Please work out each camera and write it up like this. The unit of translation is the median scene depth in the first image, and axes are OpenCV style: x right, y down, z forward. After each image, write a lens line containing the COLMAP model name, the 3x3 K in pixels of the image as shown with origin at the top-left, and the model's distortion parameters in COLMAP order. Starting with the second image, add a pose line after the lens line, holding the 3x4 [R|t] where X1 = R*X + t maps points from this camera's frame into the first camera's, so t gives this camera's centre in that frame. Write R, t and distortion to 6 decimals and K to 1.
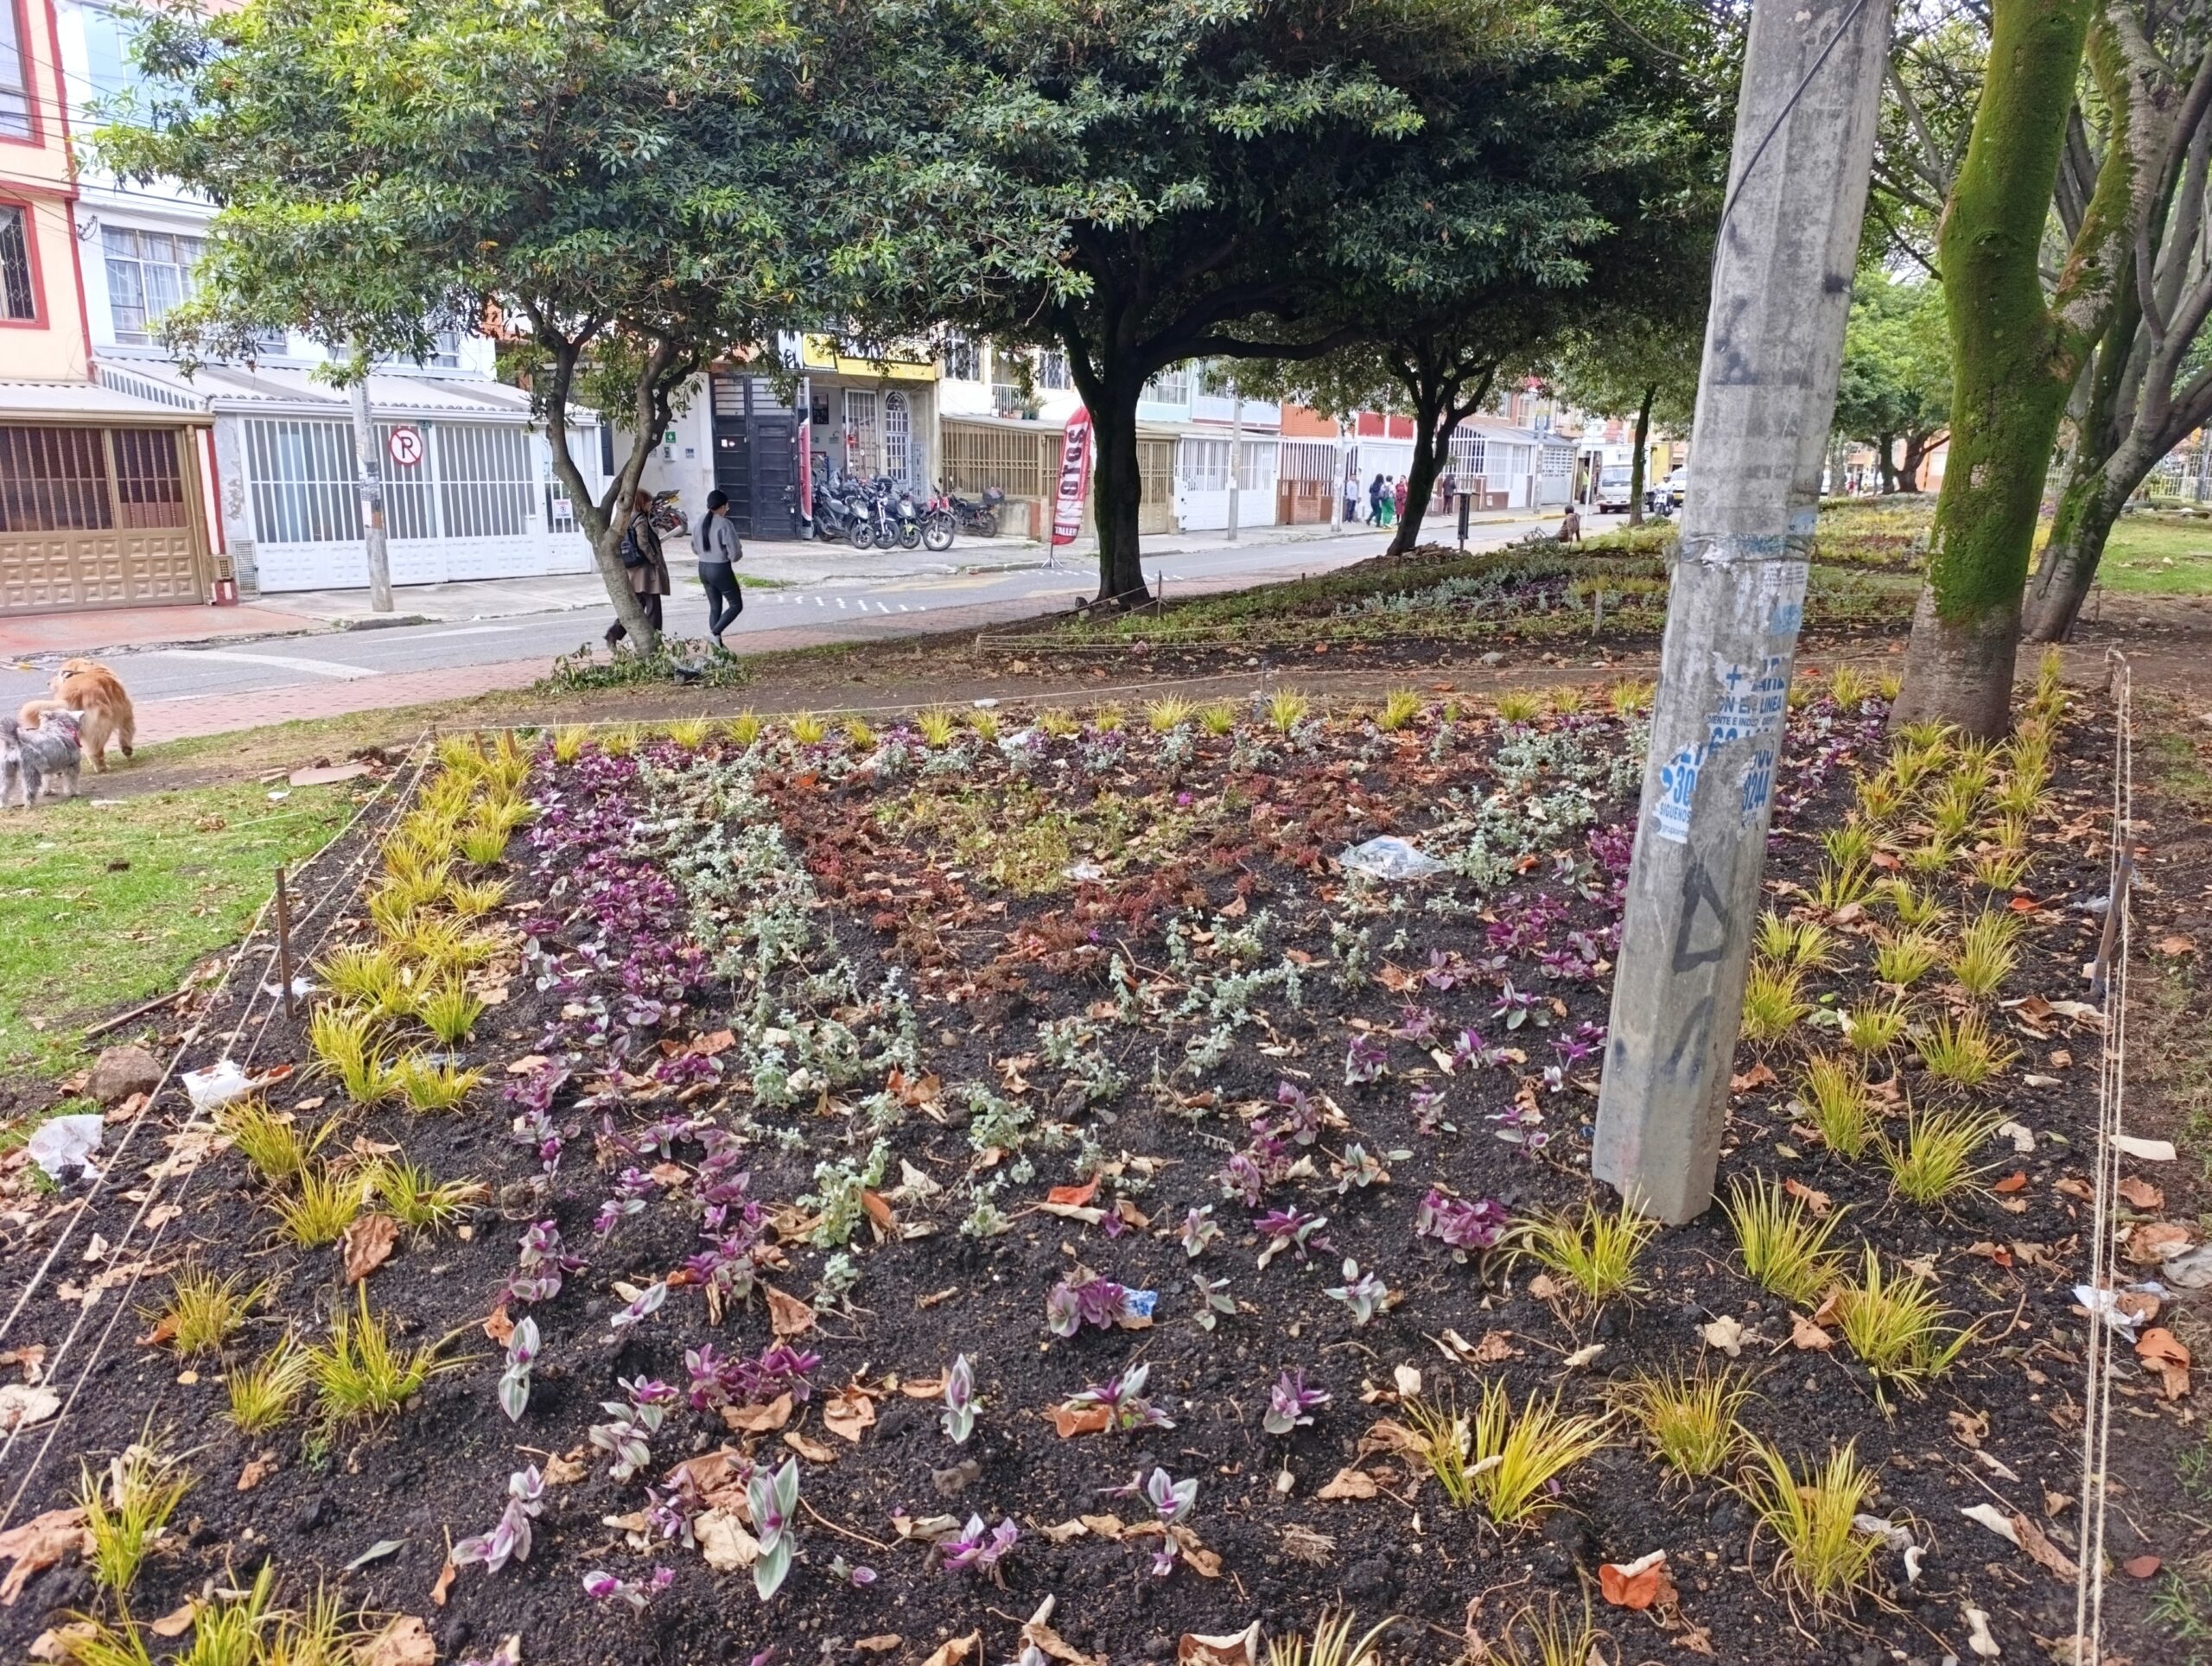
lens RADIAL K [[1541.6, 0, 1106.0], [0, 1541.6, 833.0], [0, 0, 1]] dist [0.013483, -0.003567]
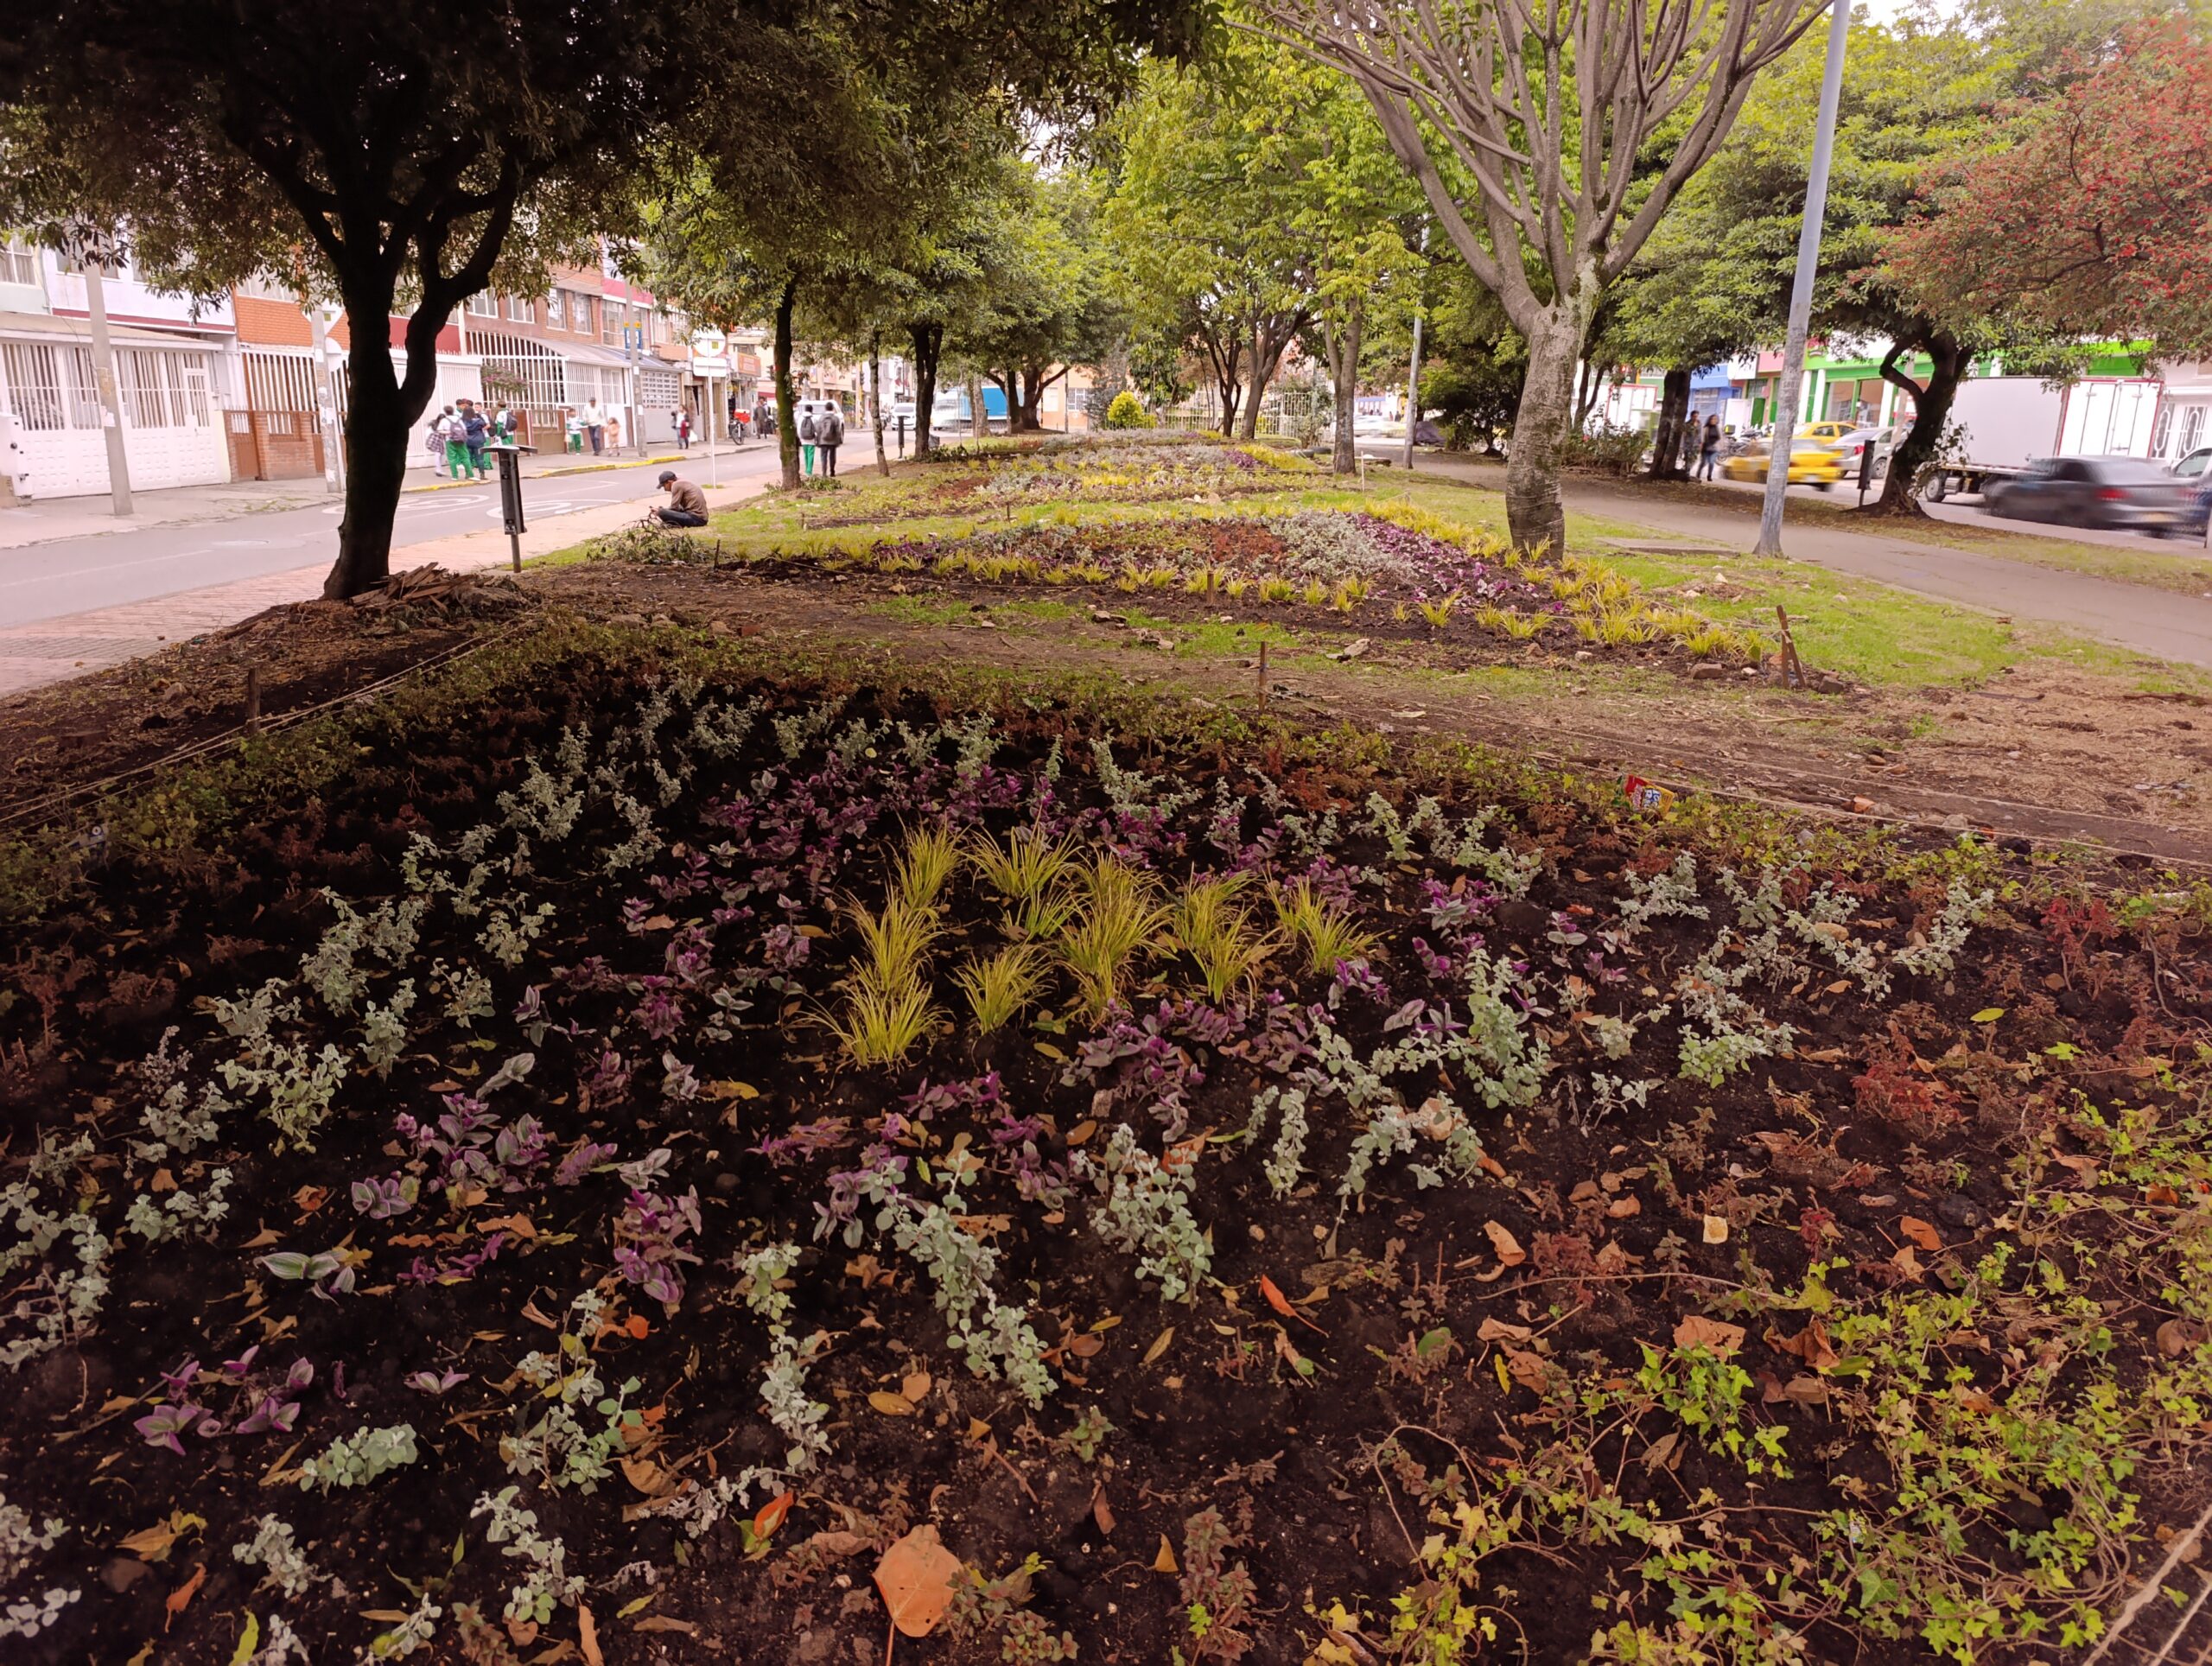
lens RADIAL K [[1541.6, 0, 1106.0], [0, 1541.6, 833.0], [0, 0, 1]] dist [0.013483, -0.003567]
pose [[0.852446, -0.126552, 0.507268, 0.118940], [0.103797, 0.991914, 0.073033, -0.102932], [-0.512408, -0.009604, 0.858688, 0.418739]]
